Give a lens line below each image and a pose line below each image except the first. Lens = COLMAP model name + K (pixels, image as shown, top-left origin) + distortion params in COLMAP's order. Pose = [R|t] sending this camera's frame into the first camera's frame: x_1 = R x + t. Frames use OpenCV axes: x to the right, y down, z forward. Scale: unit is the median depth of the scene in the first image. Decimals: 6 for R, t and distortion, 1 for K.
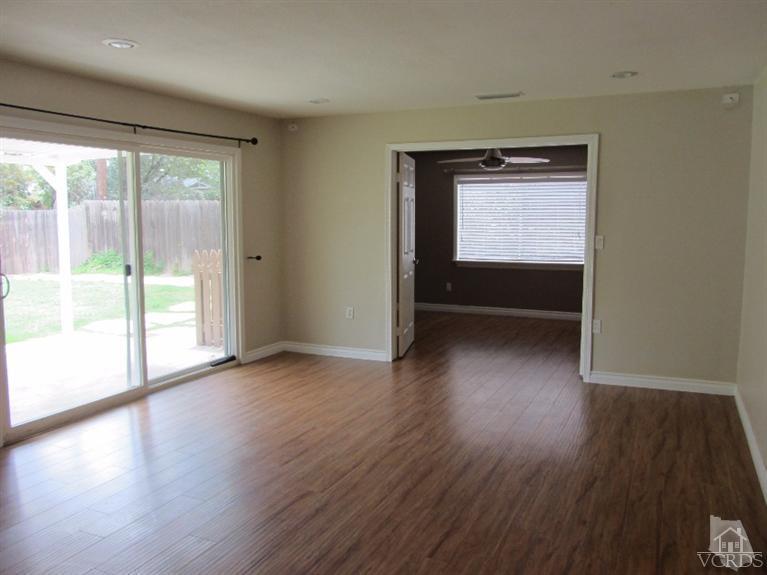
lens RADIAL K [[631.6, 0, 385.8], [0, 631.6, 286.9], [0, 0, 1]] dist [-0.045279, 0.021038]
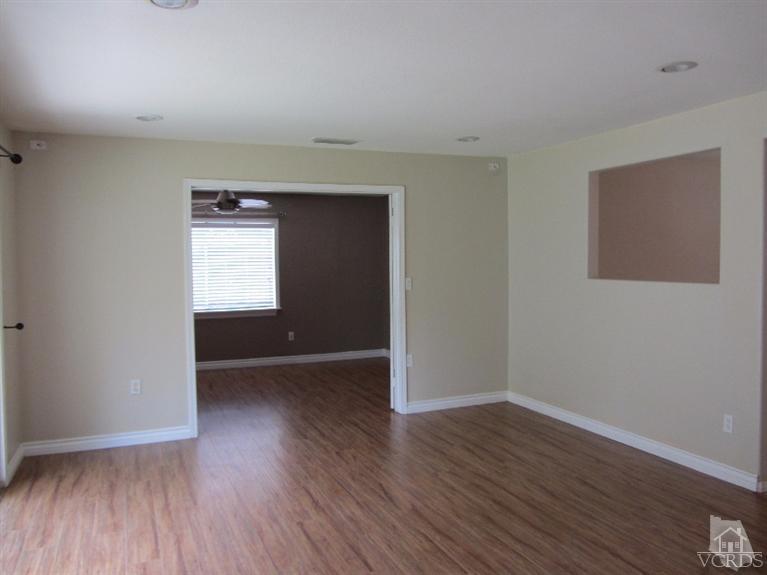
lens RADIAL K [[631.6, 0, 384.4], [0, 631.6, 288.1], [0, 0, 1]] dist [-0.045279, 0.021038]
pose [[0.677588, -0.041915, 0.734247, -0.434163], [0.094791, 0.995025, -0.030674, -0.029220], [-0.729308, 0.090384, 0.678189, 0.244161]]
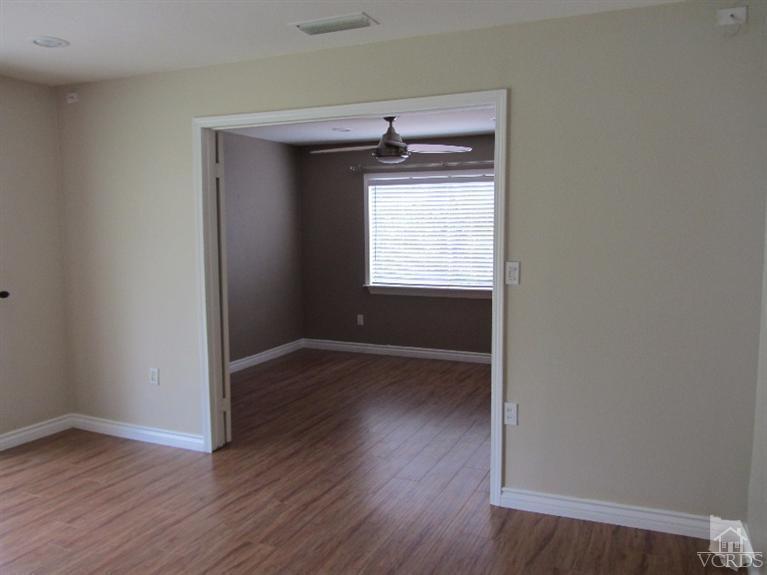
lens RADIAL K [[631.6, 0, 383.8], [0, 631.6, 286.4], [0, 0, 1]] dist [-0.045279, 0.021038]
pose [[0.999955, -0.003628, 0.008714, 0.186296], [0.003766, 0.999867, -0.015838, -0.043301], [-0.008656, 0.015871, 0.999837, 0.355176]]
